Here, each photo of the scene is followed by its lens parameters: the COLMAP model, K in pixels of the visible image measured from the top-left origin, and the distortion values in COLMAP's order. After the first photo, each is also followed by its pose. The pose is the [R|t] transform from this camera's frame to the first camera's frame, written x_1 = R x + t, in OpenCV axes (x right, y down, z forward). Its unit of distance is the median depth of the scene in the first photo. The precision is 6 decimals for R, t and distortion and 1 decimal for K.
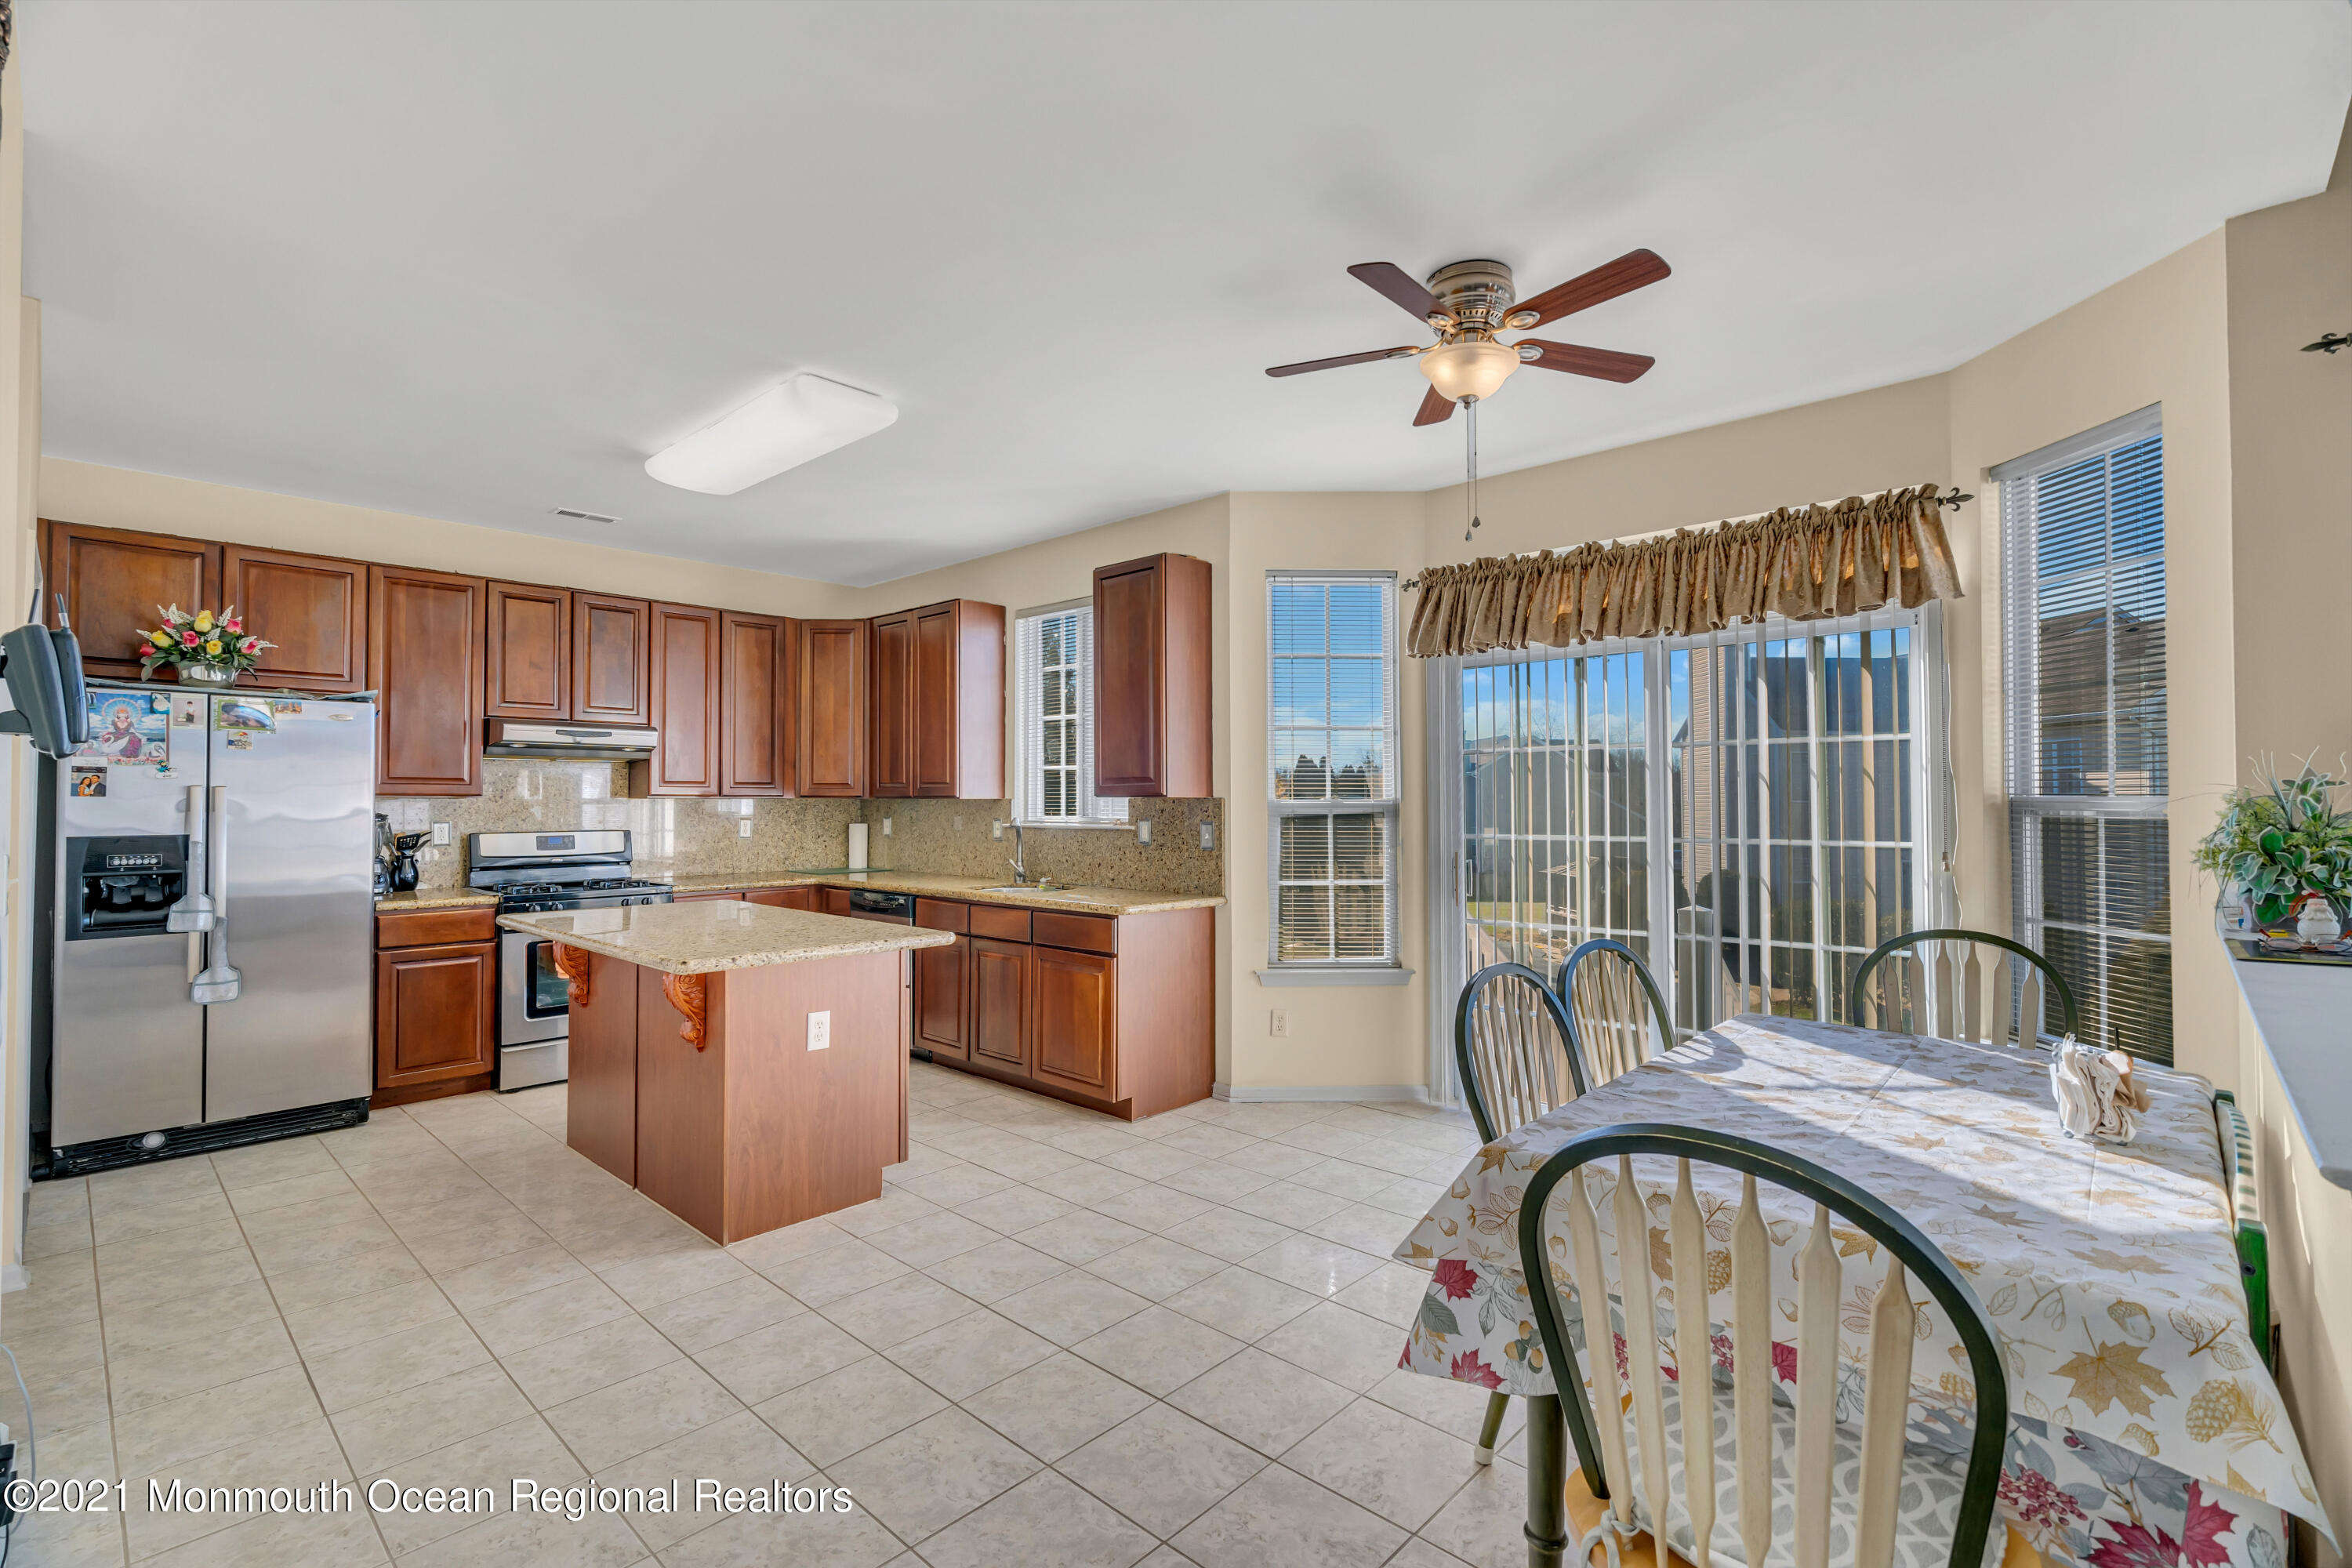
lens RADIAL K [[1059.4, 0, 1169.8], [0, 1059.4, 780.8], [0, 0, 1]] dist [-0.002112, 0.001991]
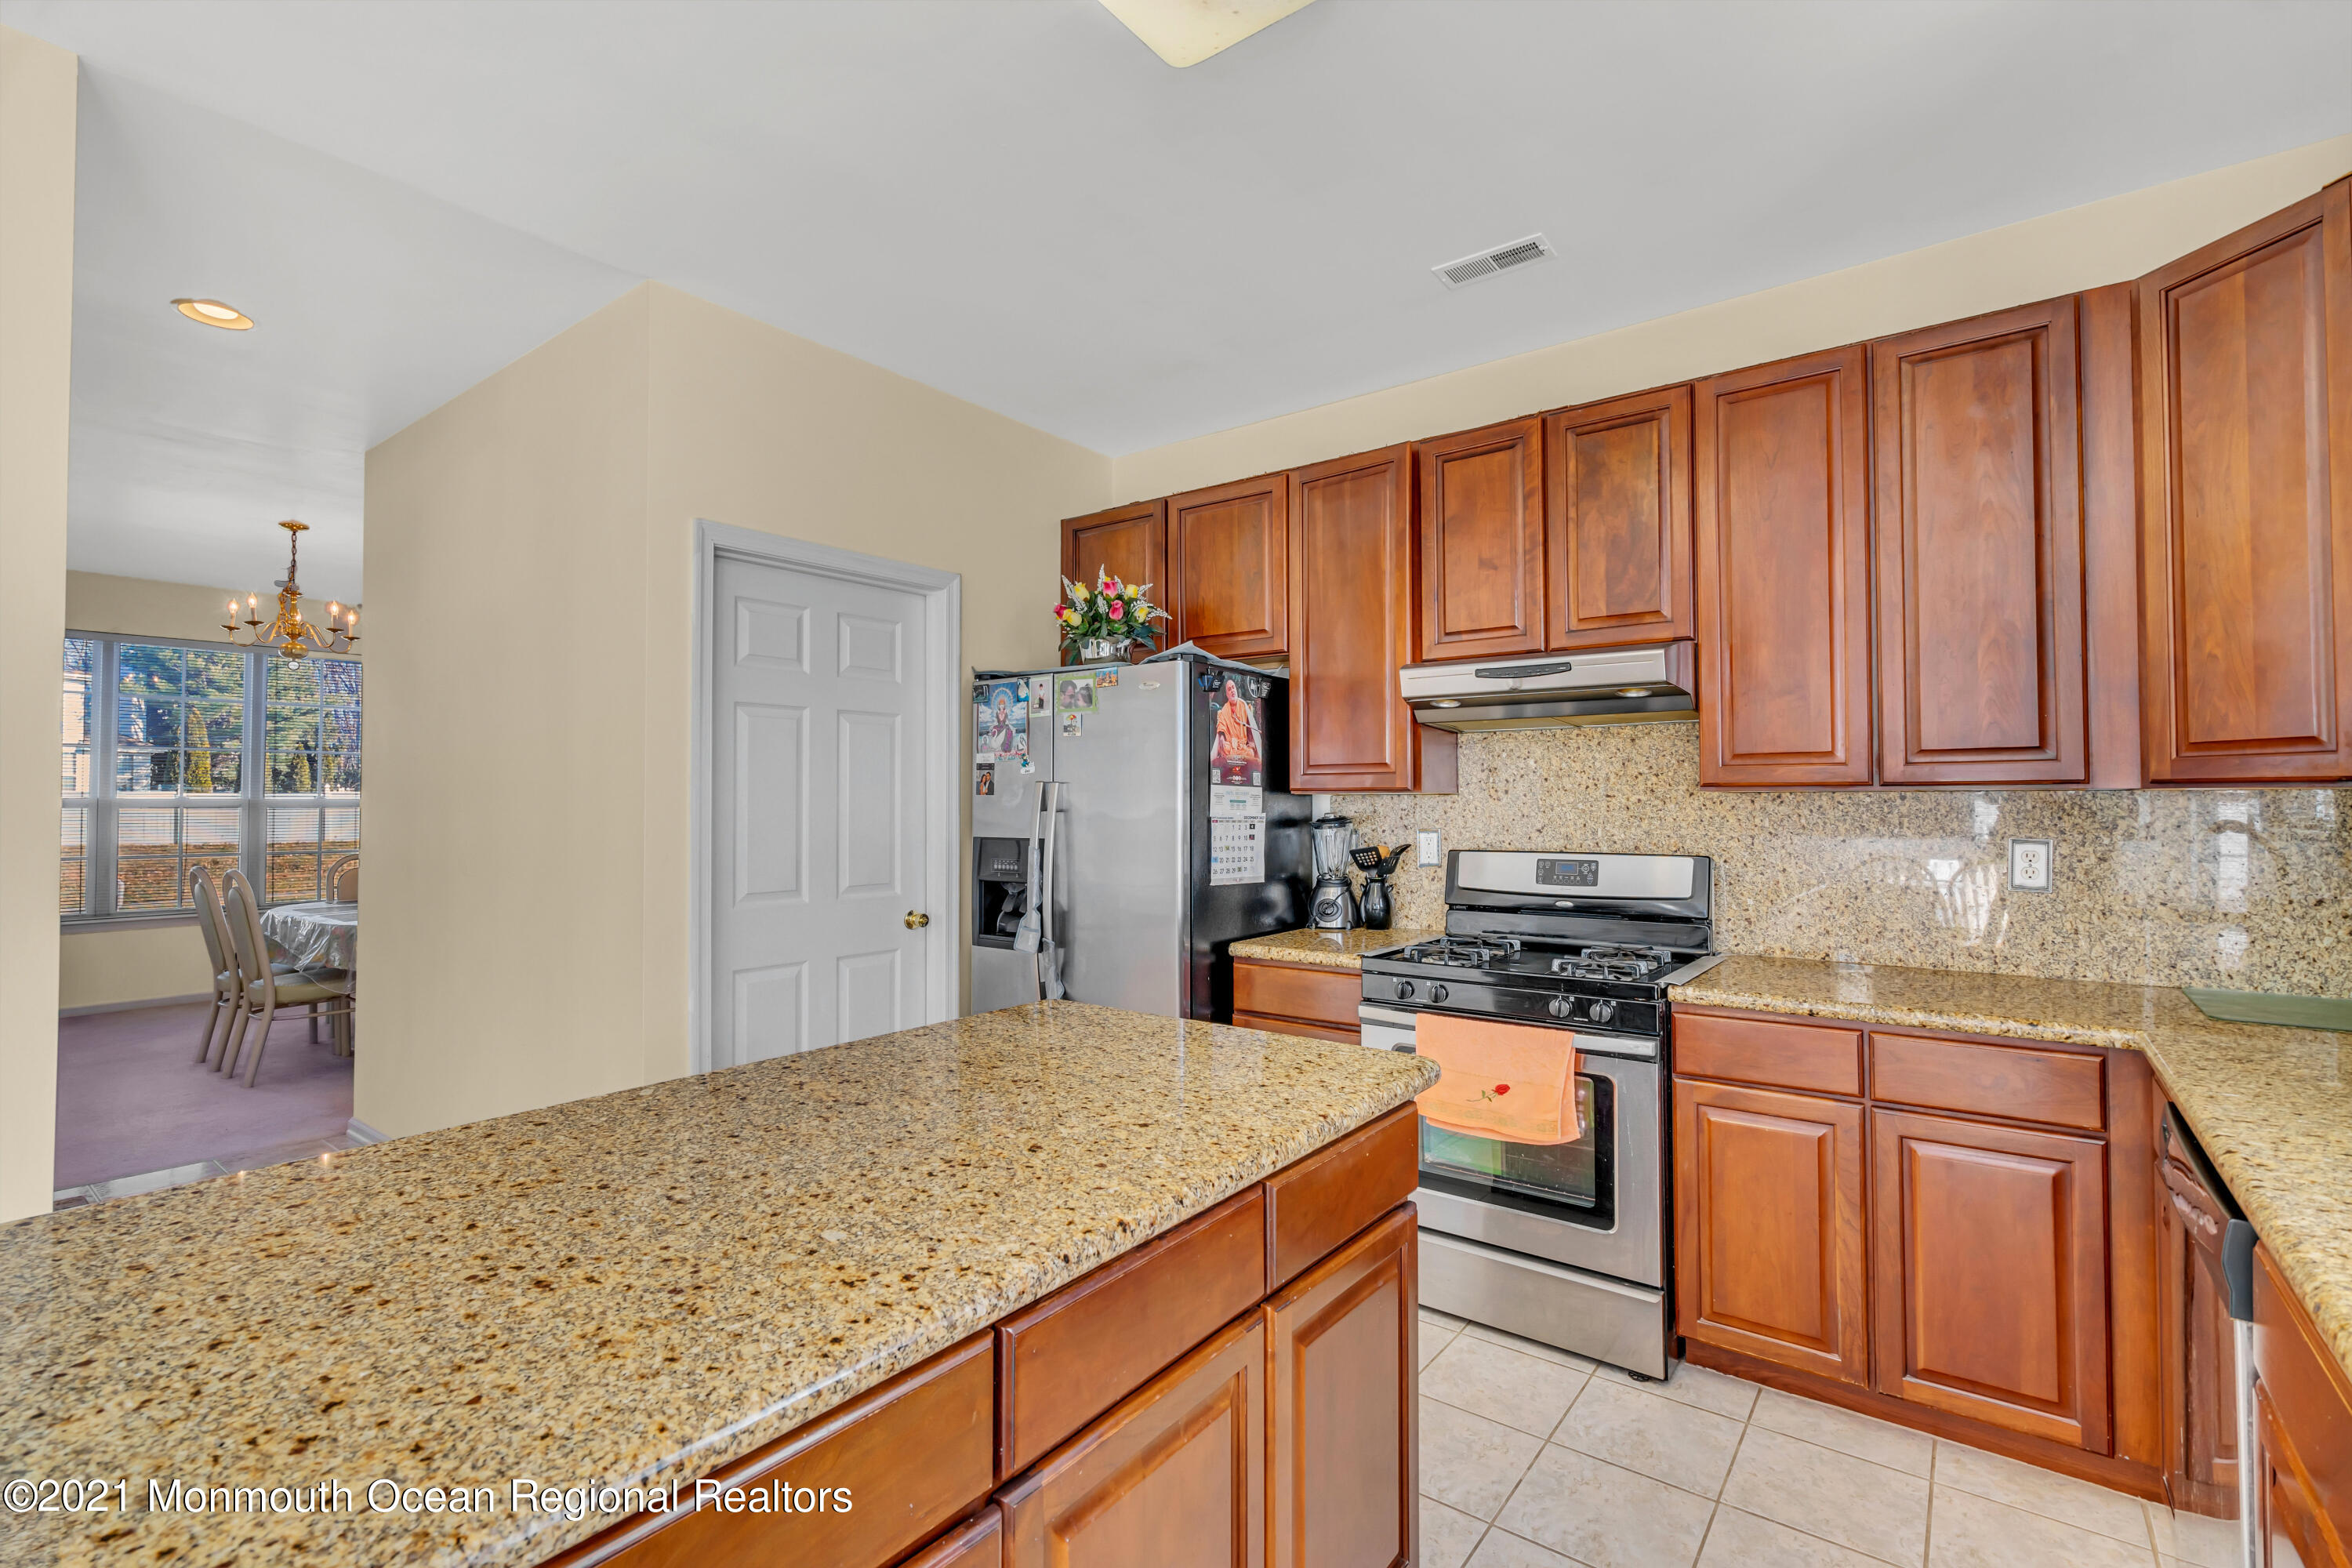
lens RADIAL K [[1059.4, 0, 1165.6], [0, 1059.4, 784.2], [0, 0, 1]] dist [-0.002112, 0.001991]
pose [[0.104350, -0.017166, -0.994392, -0.048876], [0.021221, 0.999662, -0.015030, 0.018025], [0.994314, -0.019534, 0.104679, 0.843072]]
